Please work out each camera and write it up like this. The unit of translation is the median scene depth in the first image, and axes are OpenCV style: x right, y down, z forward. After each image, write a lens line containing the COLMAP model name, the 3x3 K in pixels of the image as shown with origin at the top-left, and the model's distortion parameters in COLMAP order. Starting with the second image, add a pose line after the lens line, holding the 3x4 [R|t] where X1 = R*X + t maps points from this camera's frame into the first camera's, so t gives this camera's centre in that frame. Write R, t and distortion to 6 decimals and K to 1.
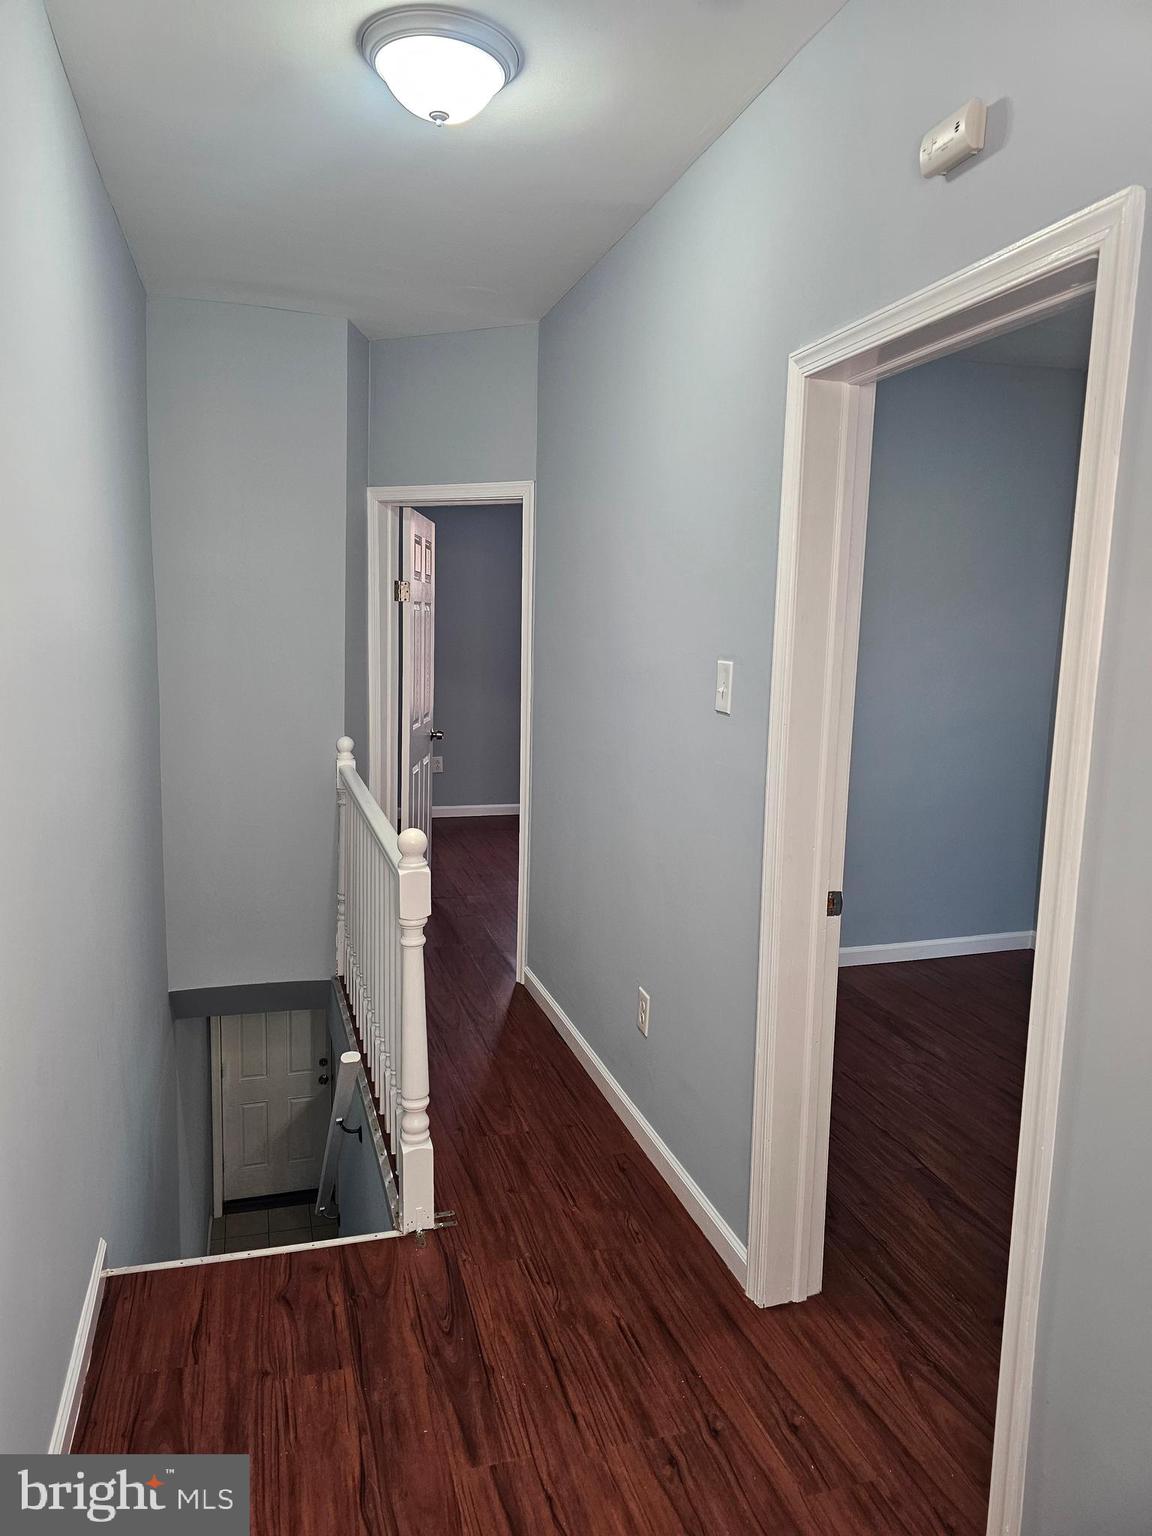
lens RADIAL K [[1026.4, 0, 573.0], [0, 1026.4, 769.9], [0, 0, 1]] dist [0.044562, -0.030977]
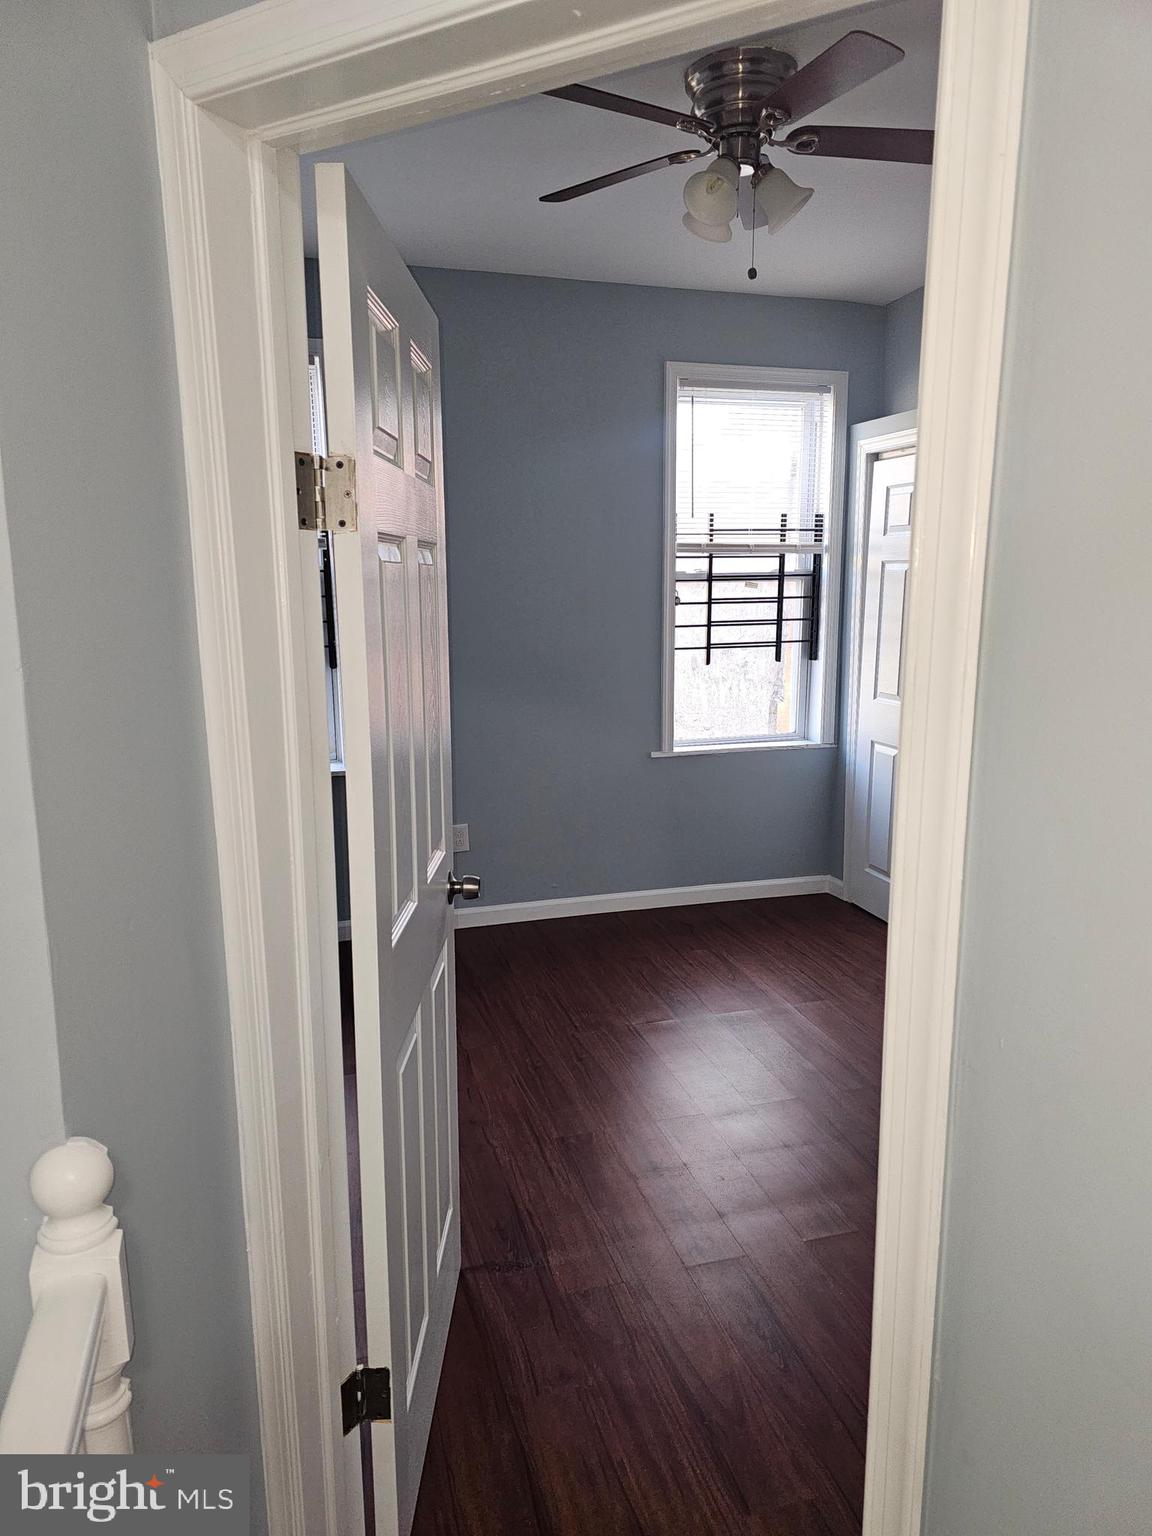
lens RADIAL K [[1026.4, 0, 581.4], [0, 1026.4, 779.0], [0, 0, 1]] dist [0.044562, -0.030977]
pose [[0.999616, -0.026543, -0.007898, -0.105302], [0.026932, 0.998166, 0.054213, -0.118902], [0.006444, -0.054405, 0.998498, 0.773638]]
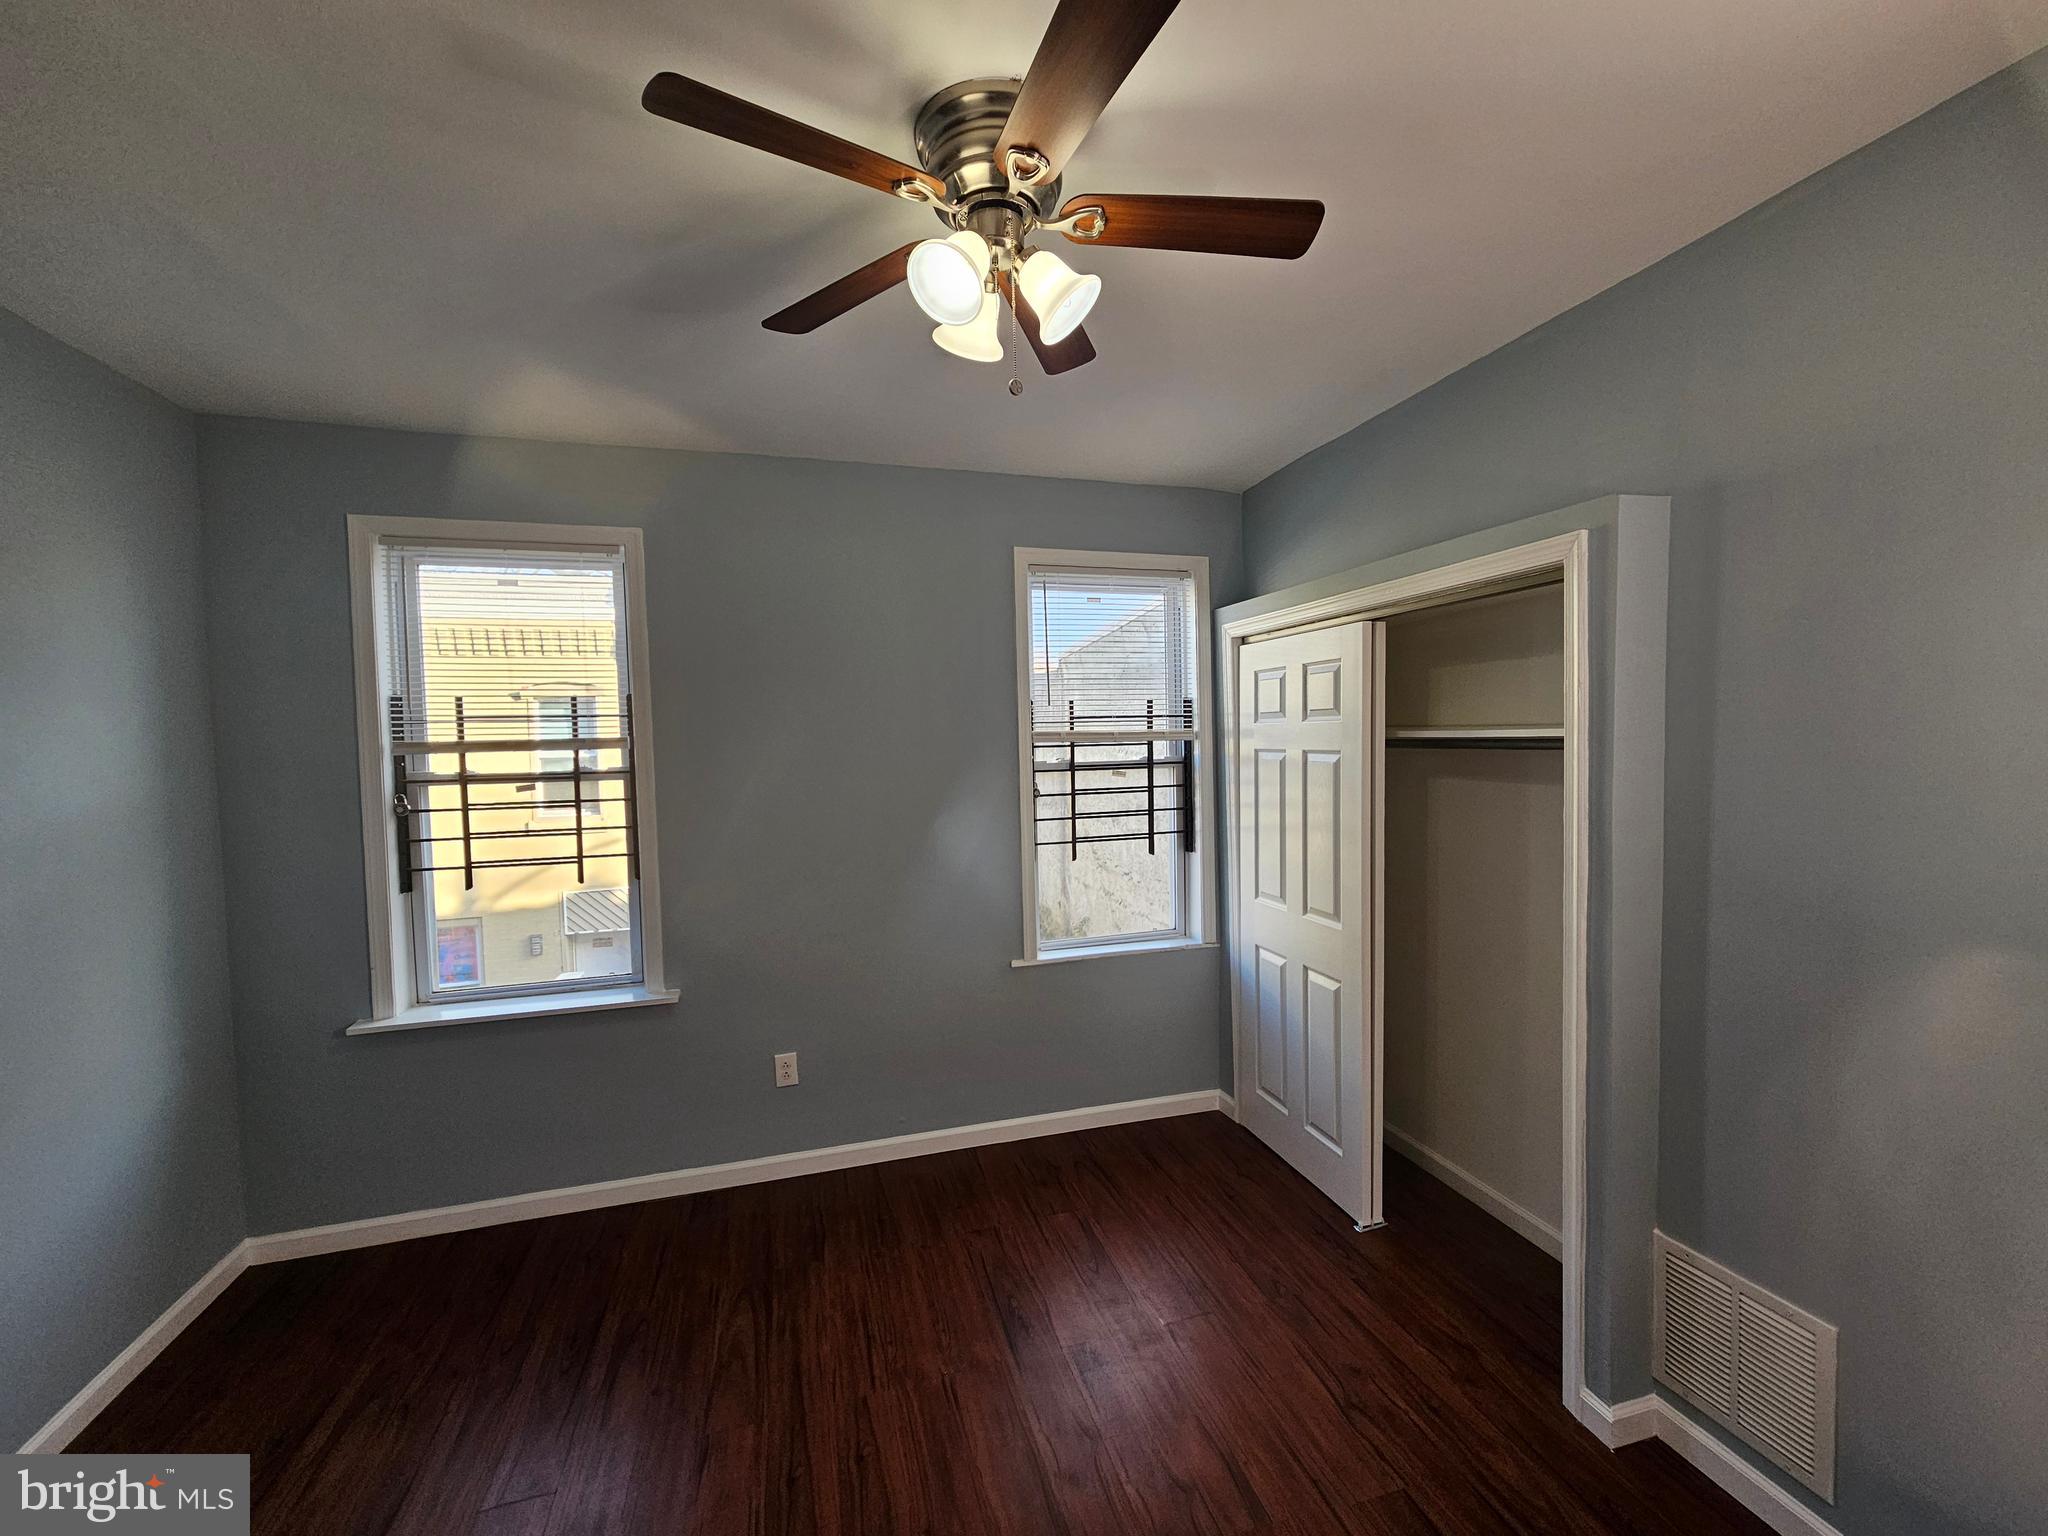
lens RADIAL K [[833.1, 0, 1031.2], [0, 833.1, 768.0], [0, 0, 1]] dist [-0.000132, 0.000440]
pose [[0.999071, -0.042391, -0.007811, 0.002197], [0.041325, 0.993498, -0.106083, -0.188771], [0.012257, 0.105662, 0.994327, 1.082887]]
